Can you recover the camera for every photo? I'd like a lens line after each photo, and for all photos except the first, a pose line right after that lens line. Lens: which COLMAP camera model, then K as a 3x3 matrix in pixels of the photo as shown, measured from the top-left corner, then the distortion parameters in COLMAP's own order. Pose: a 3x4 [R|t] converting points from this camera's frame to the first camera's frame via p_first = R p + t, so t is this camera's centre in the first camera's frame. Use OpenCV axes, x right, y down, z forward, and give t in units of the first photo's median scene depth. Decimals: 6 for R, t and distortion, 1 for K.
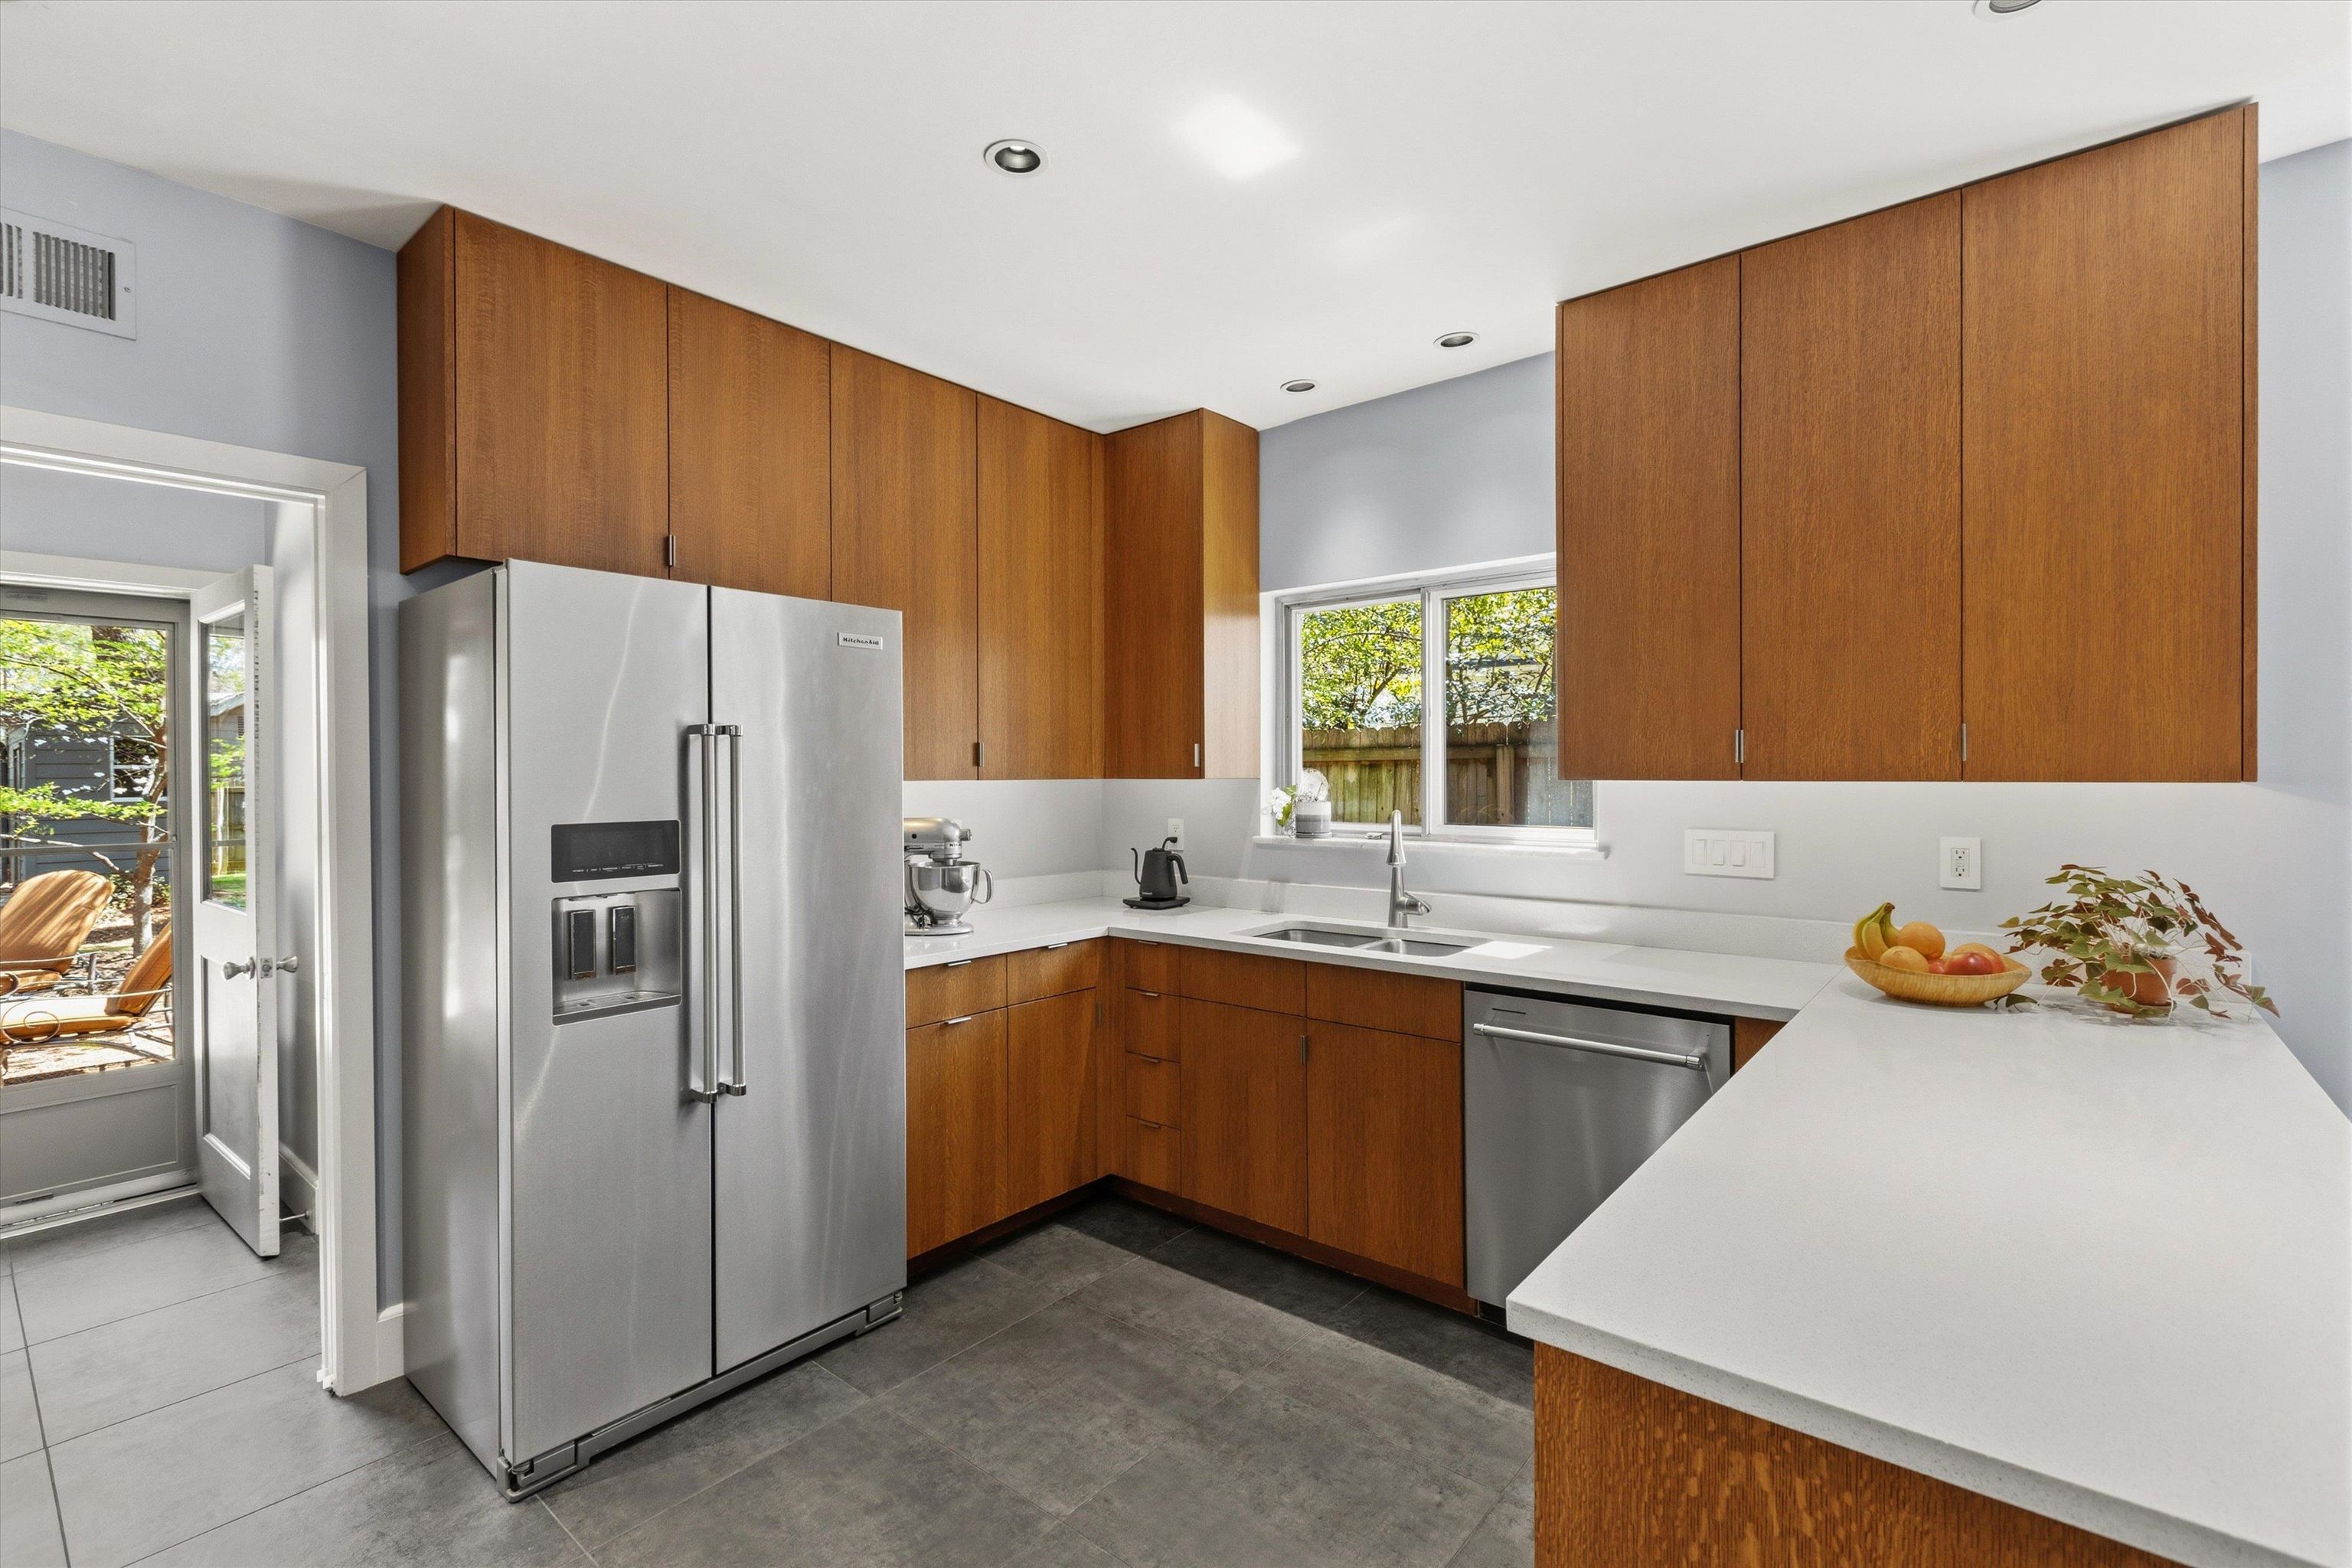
lens RADIAL K [[1047.4, 0, 1164.5], [0, 1047.4, 777.9], [0, 0, 1]] dist [0.001110, -0.000211]
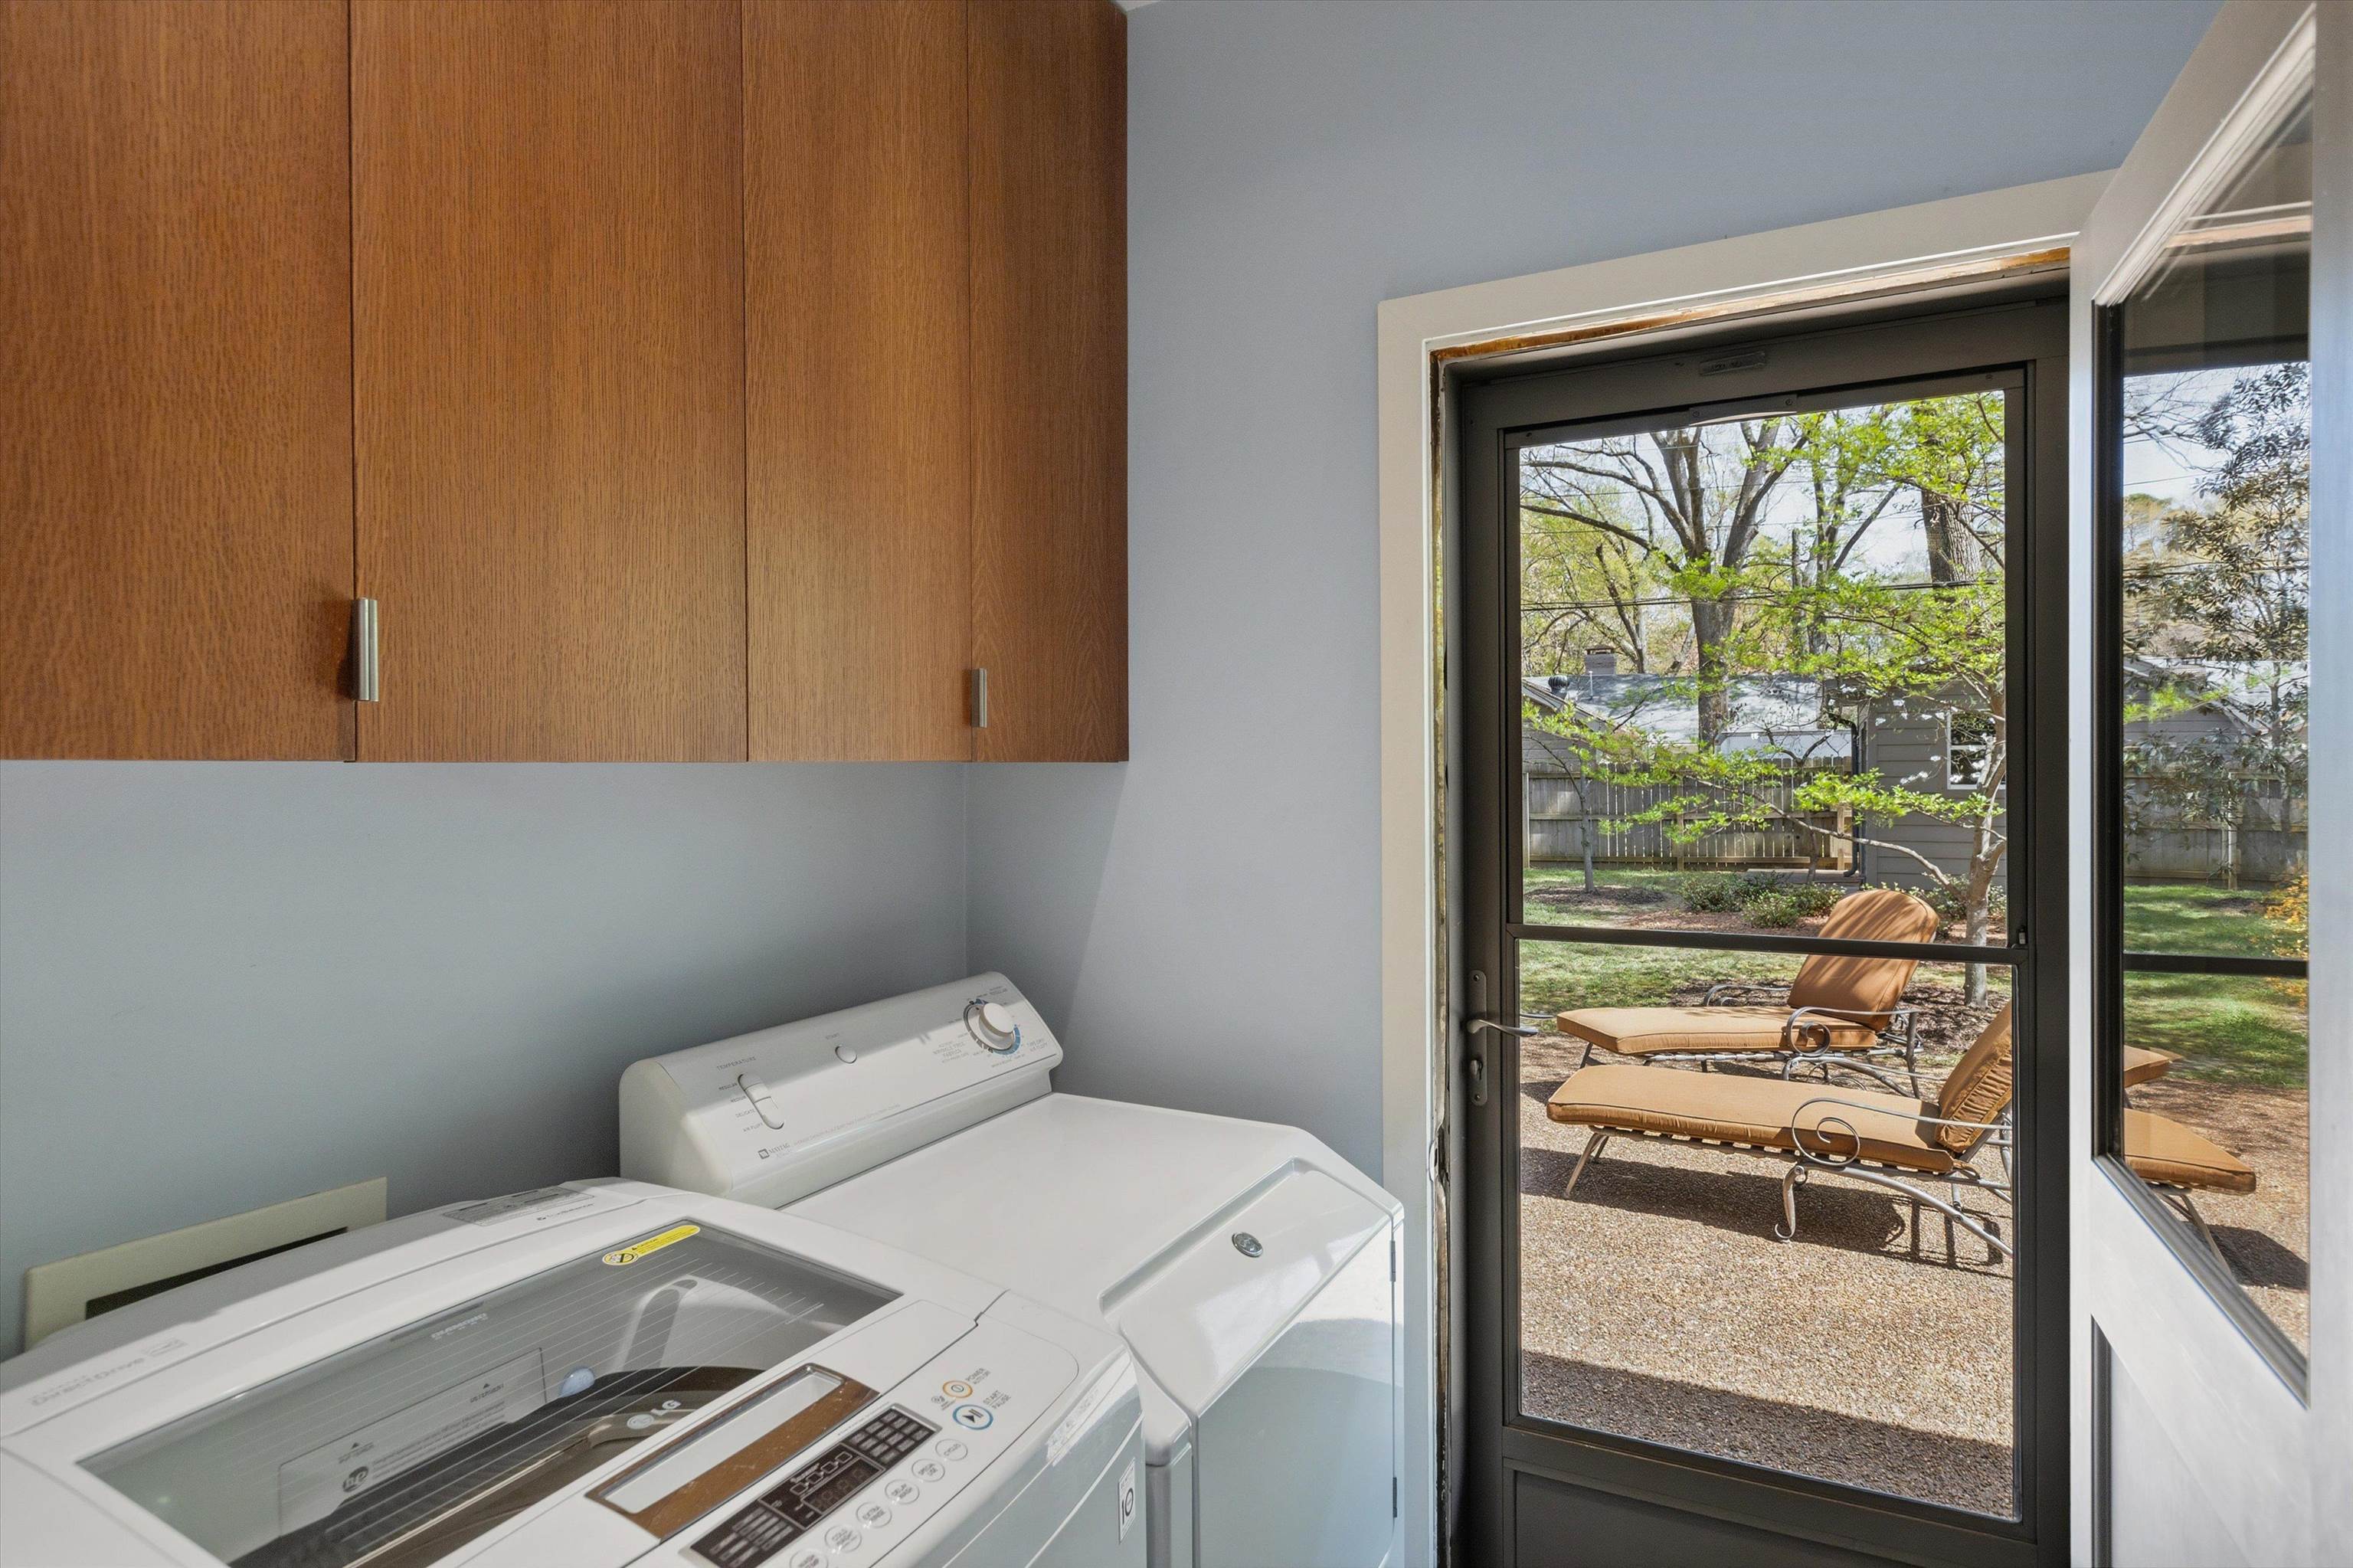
lens RADIAL K [[1273.0, 0, 1176.5], [0, 1273.0, 784.0], [0, 0, 1]] dist [0.000916, -0.000042]
pose [[0.229740, 0.015103, -0.973135, -0.272290], [0.000659, 0.999877, 0.015673, 0.001886], [0.973252, -0.004242, 0.229702, 0.287127]]
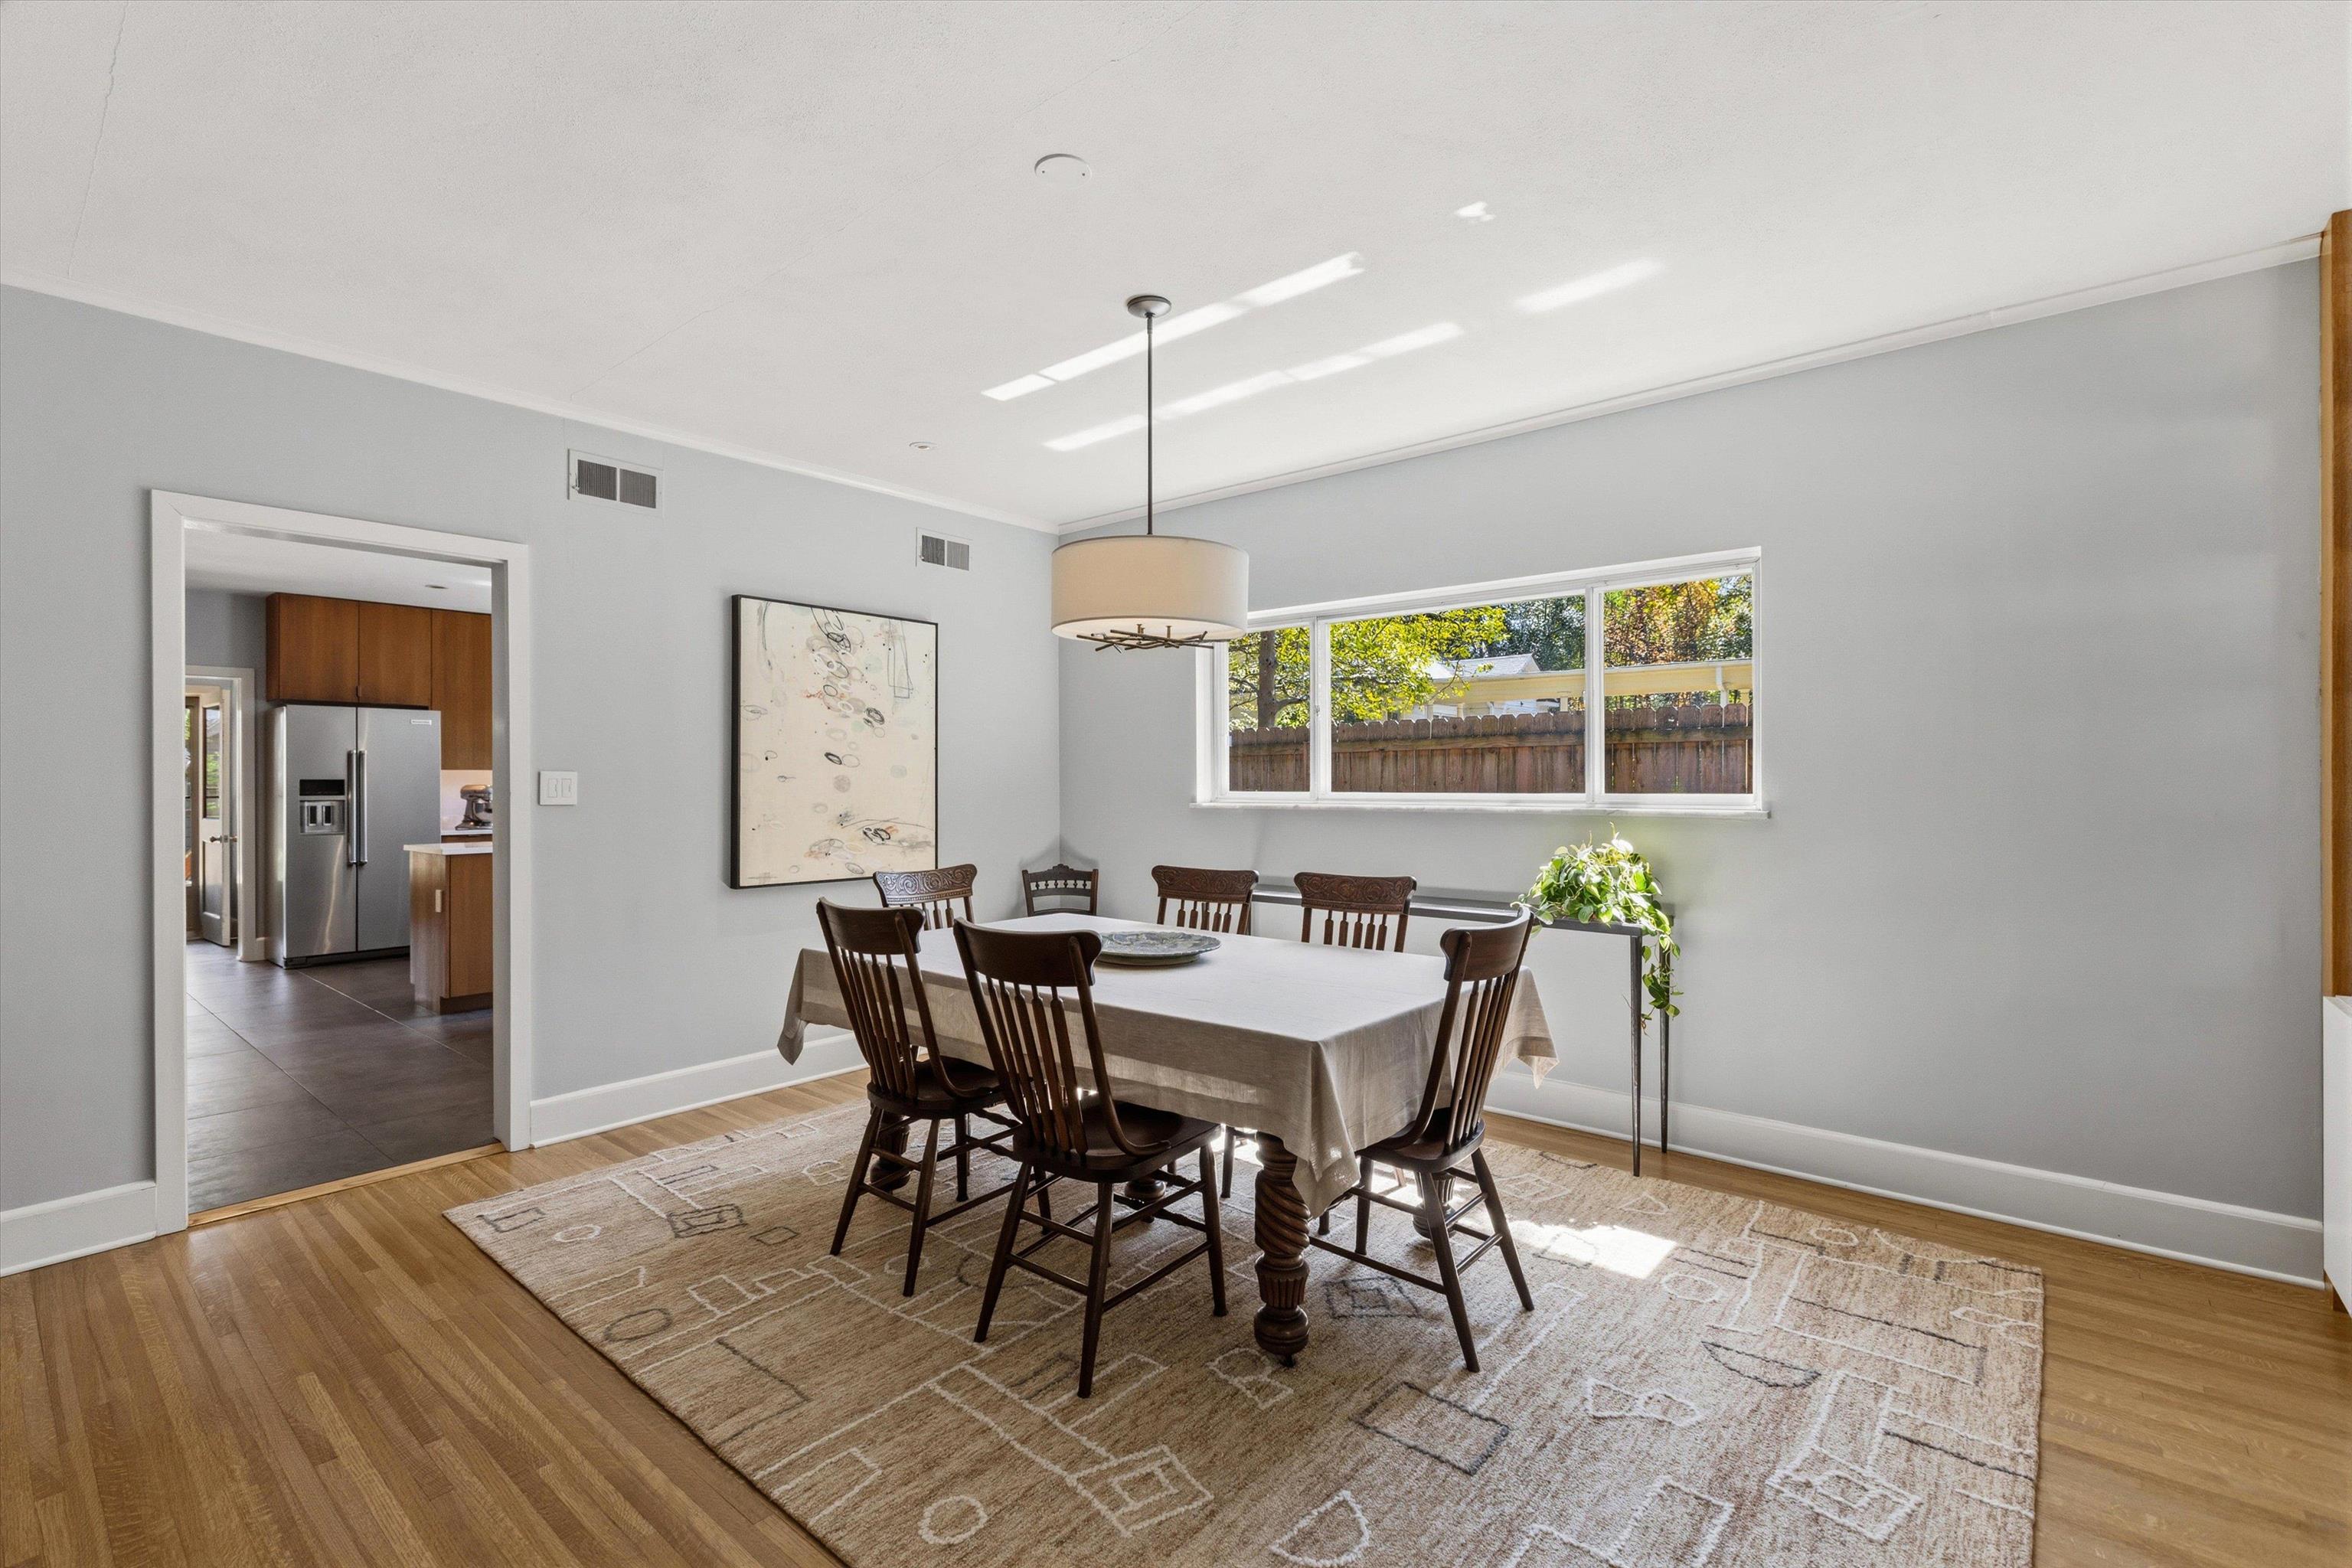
lens RADIAL K [[1047.4, 0, 1164.5], [0, 1047.4, 777.9], [0, 0, 1]] dist [0.001110, -0.000211]
pose [[0.999991, 0.001142, -0.004091, 1.226970], [-0.001173, 0.999969, -0.007813, 0.033597], [0.004082, 0.007818, 0.999961, -1.319769]]
